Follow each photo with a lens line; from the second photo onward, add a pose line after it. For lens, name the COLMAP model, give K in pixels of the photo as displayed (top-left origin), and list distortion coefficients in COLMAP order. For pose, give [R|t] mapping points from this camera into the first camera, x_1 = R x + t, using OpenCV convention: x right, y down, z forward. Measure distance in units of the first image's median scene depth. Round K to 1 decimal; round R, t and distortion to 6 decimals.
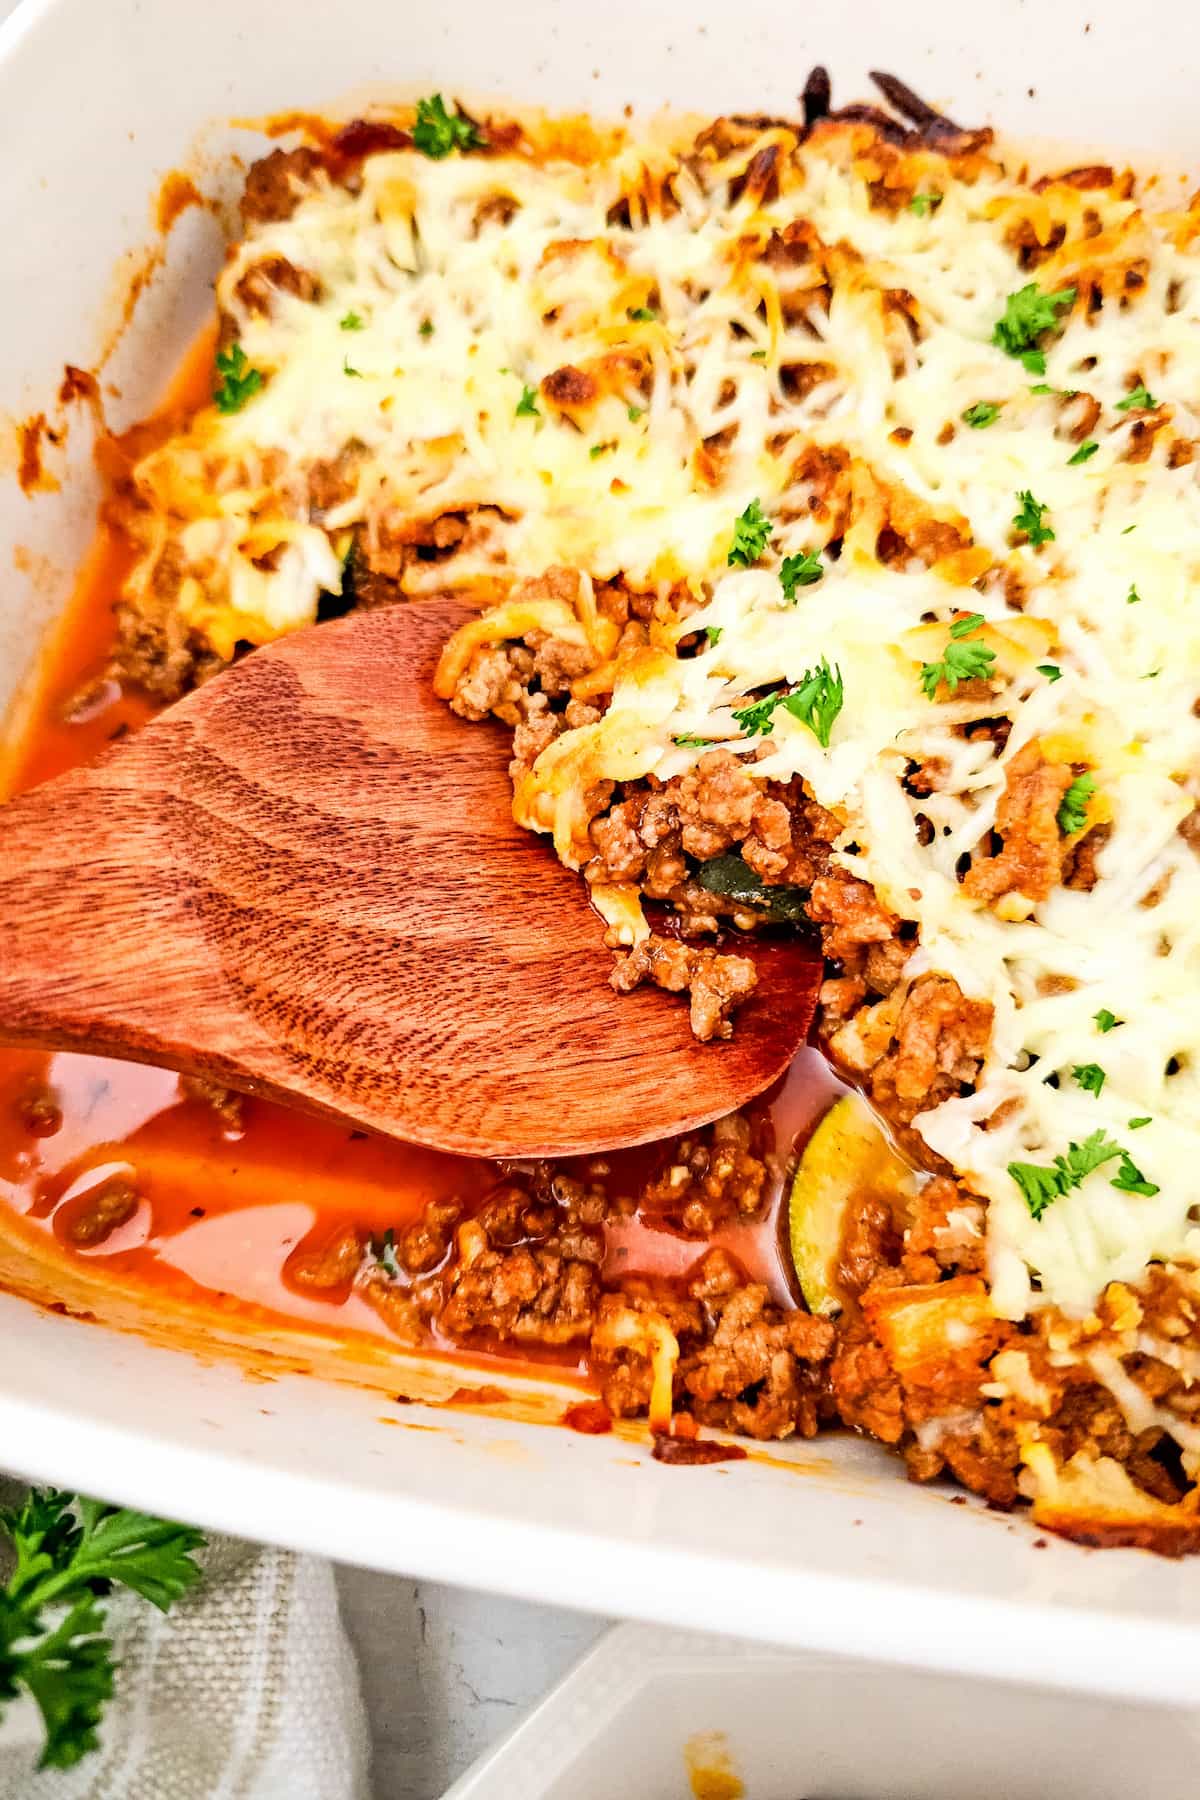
lens RADIAL K [[1196.3, 0, 600.7], [0, 1196.3, 811.9], [0, 0, 1]] dist [-0.030539, 0.001870]
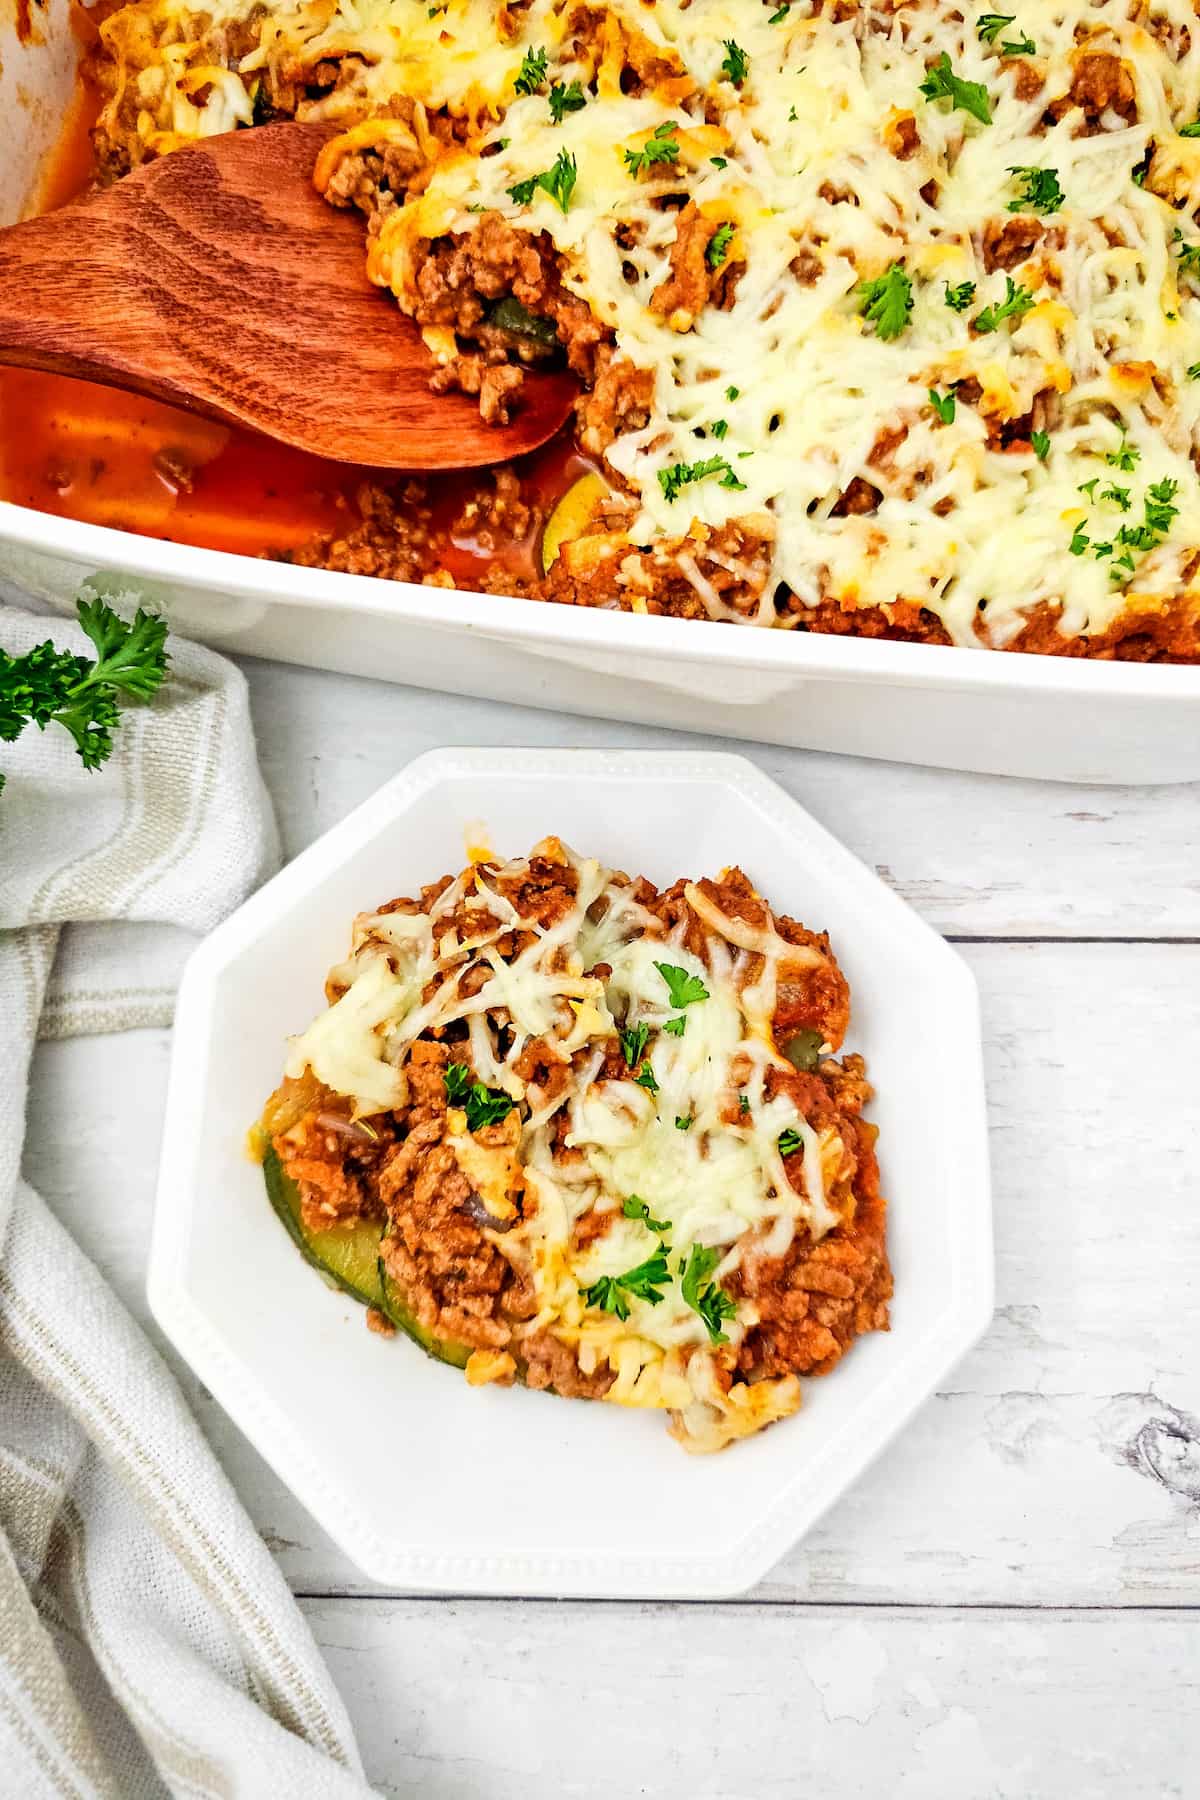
lens RADIAL K [[1196.3, 0, 600.7], [0, 1196.3, 811.9], [0, 0, 1]] dist [-0.030539, 0.001870]
pose [[0.999753, 0.020933, -0.007437, 0.251785], [-0.018944, 0.978216, 0.206724, 0.361656], [0.011602, -0.206532, 0.978371, -0.596051]]
